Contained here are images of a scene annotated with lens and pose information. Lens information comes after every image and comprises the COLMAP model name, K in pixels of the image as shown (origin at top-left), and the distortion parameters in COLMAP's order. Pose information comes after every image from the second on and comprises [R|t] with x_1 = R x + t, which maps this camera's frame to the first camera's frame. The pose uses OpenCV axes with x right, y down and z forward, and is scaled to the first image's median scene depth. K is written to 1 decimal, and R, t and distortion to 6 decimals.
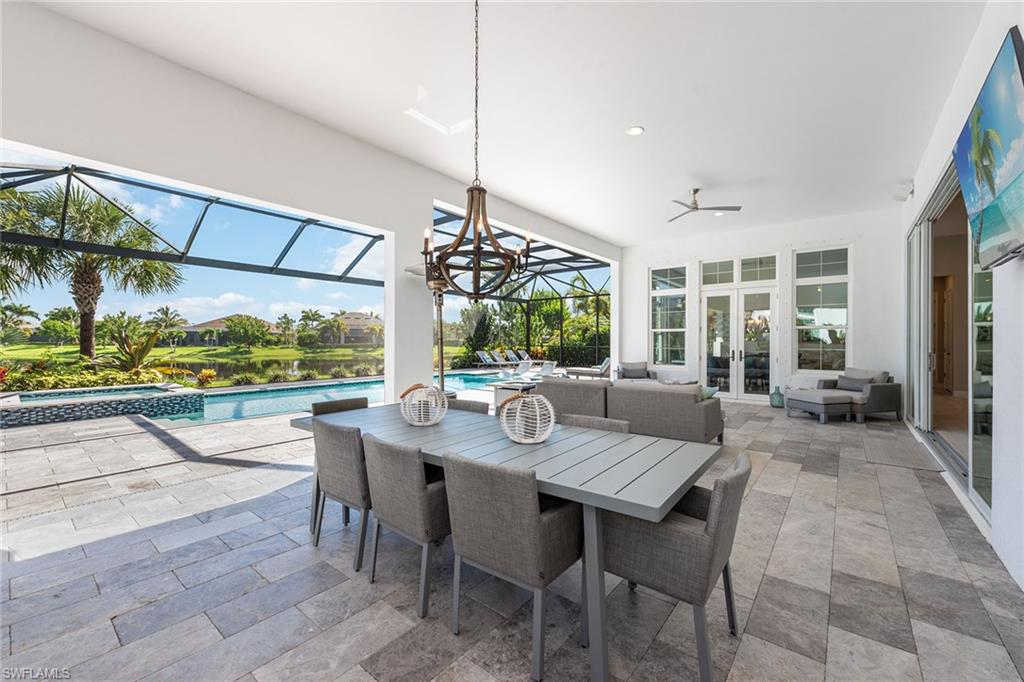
lens RADIAL K [[409.7, 0, 526.6], [0, 409.7, 341.2], [0, 0, 1]] dist [0.001920, -0.001196]
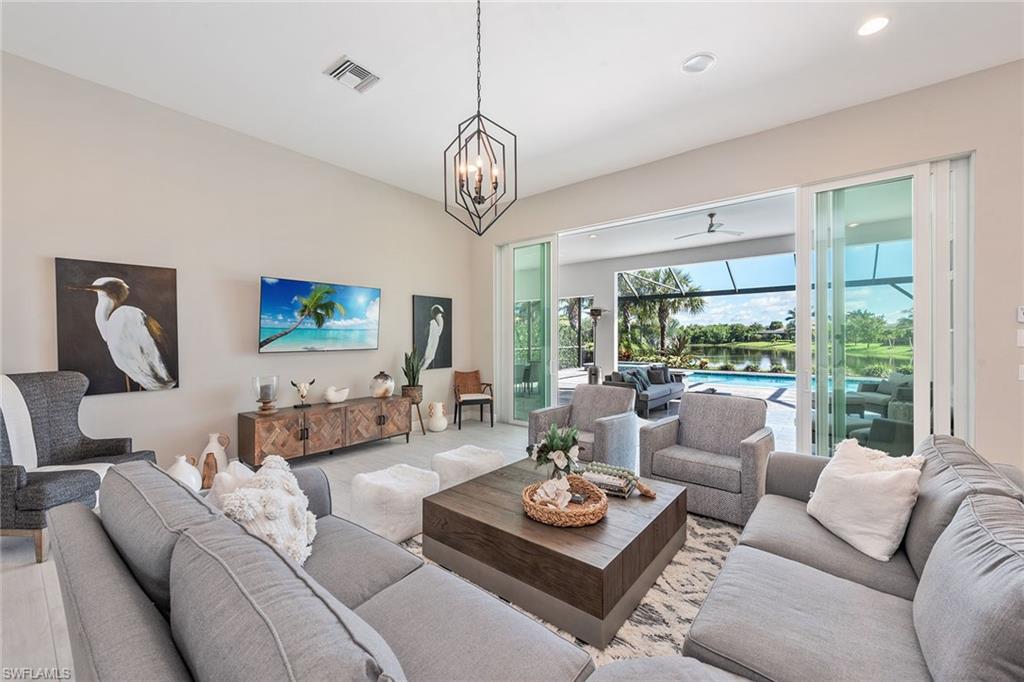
lens RADIAL K [[402.0, 0, 515.4], [0, 402.0, 339.2], [0, 0, 1]] dist [0.007088, -0.001430]
pose [[0.007535, 0.001518, -0.999970, 0.114689], [0.000274, 0.999999, 0.001520, -0.001510], [0.999972, -0.000285, 0.007534, 0.032900]]
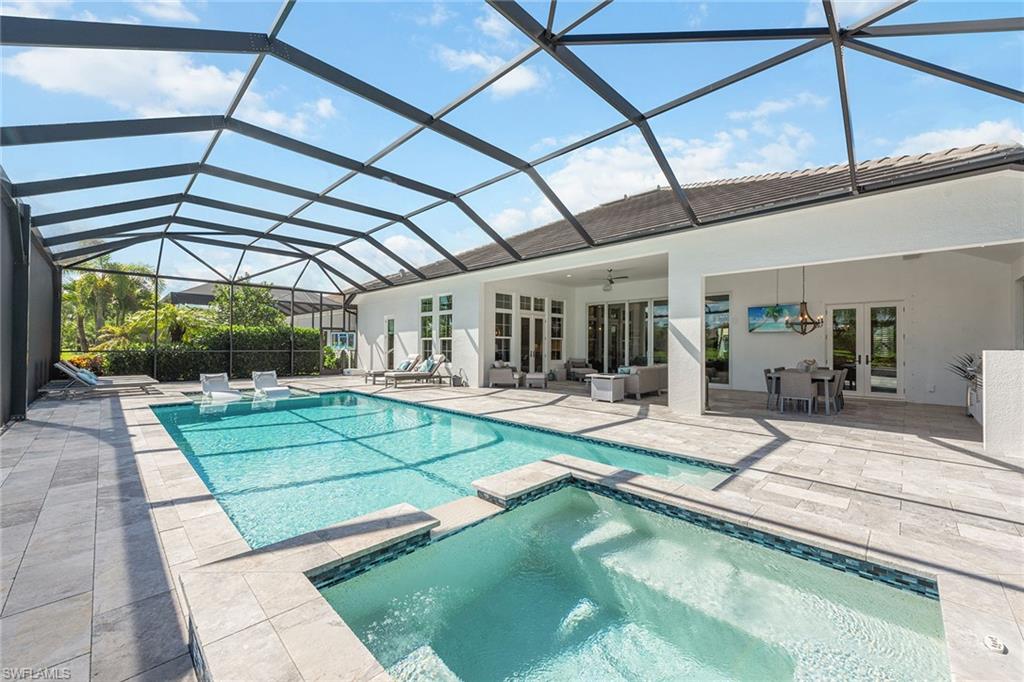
lens RADIAL K [[402.0, 0, 496.2], [0, 402.0, 344.0], [0, 0, 1]] dist [0.007088, -0.001430]
pose [[0.112874, 0.001386, 0.993608, -0.123369], [-0.003330, 0.999994, -0.001016, -0.000140], [-0.993604, -0.003194, 0.112878, 0.100302]]
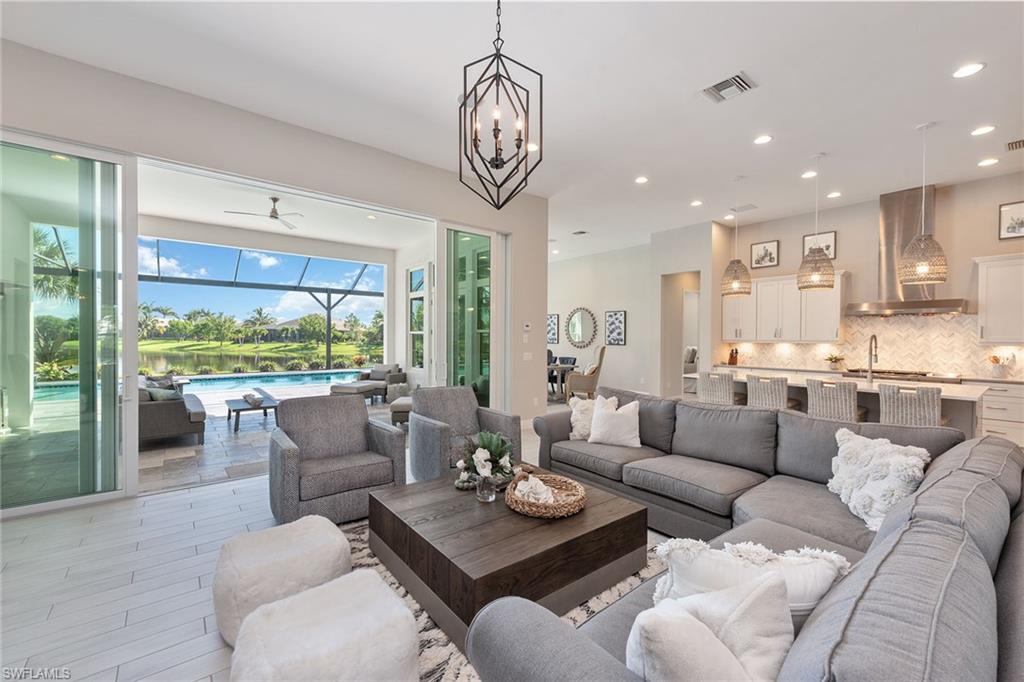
lens RADIAL K [[409.7, 0, 521.4], [0, 409.7, 340.4], [0, 0, 1]] dist [0.001920, -0.001196]
pose [[0.981768, 0.005980, -0.189990, 0.090864], [-0.005191, 0.999976, 0.004648, -0.001517], [0.190013, -0.003577, 0.981775, 0.007754]]
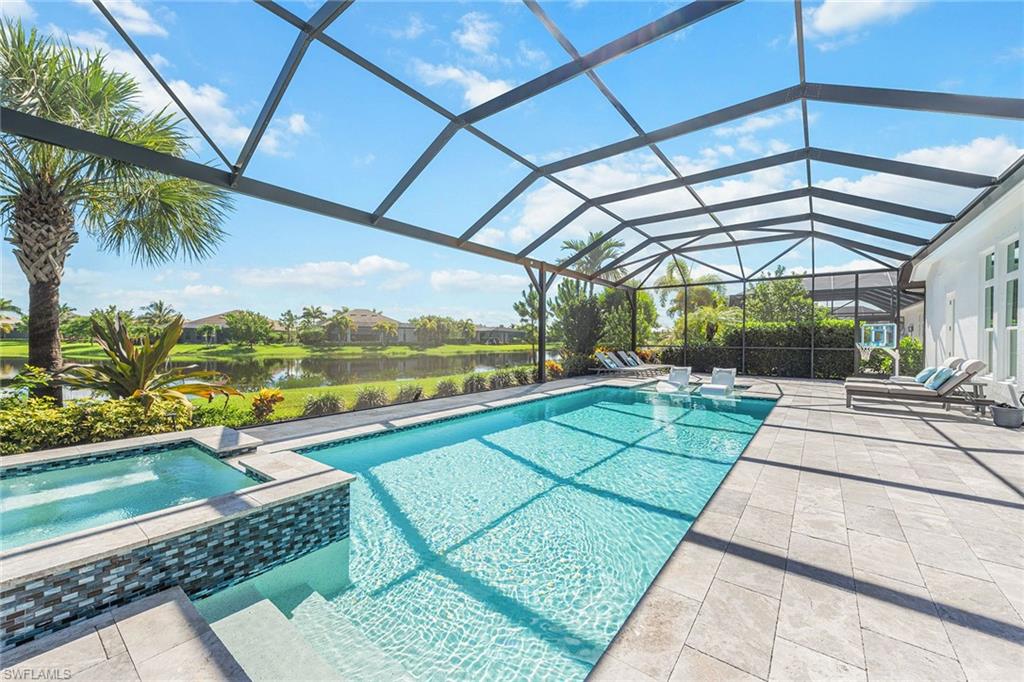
lens RADIAL K [[402.0, 0, 533.1], [0, 402.0, 340.4], [0, 0, 1]] dist [0.007088, -0.001430]
pose [[0.999616, 0.004003, 0.027420, -0.060109], [-0.004048, 0.999991, 0.001566, 0.000078], [-0.027413, -0.001676, 0.999623, 0.060526]]
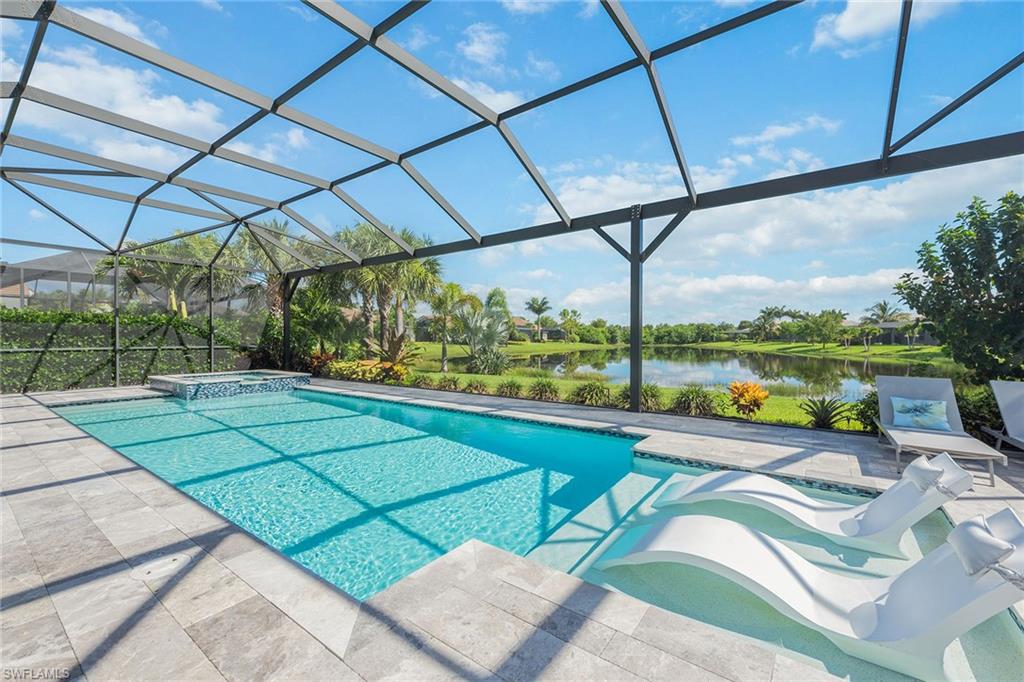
lens RADIAL K [[402.0, 0, 501.7], [0, 402.0, 337.4], [0, 0, 1]] dist [0.007088, -0.001430]
pose [[0.015286, -0.003180, -0.999878, 0.032064], [-0.000367, 0.999995, -0.003186, 0.000009], [0.999883, 0.000416, 0.015285, 0.173634]]
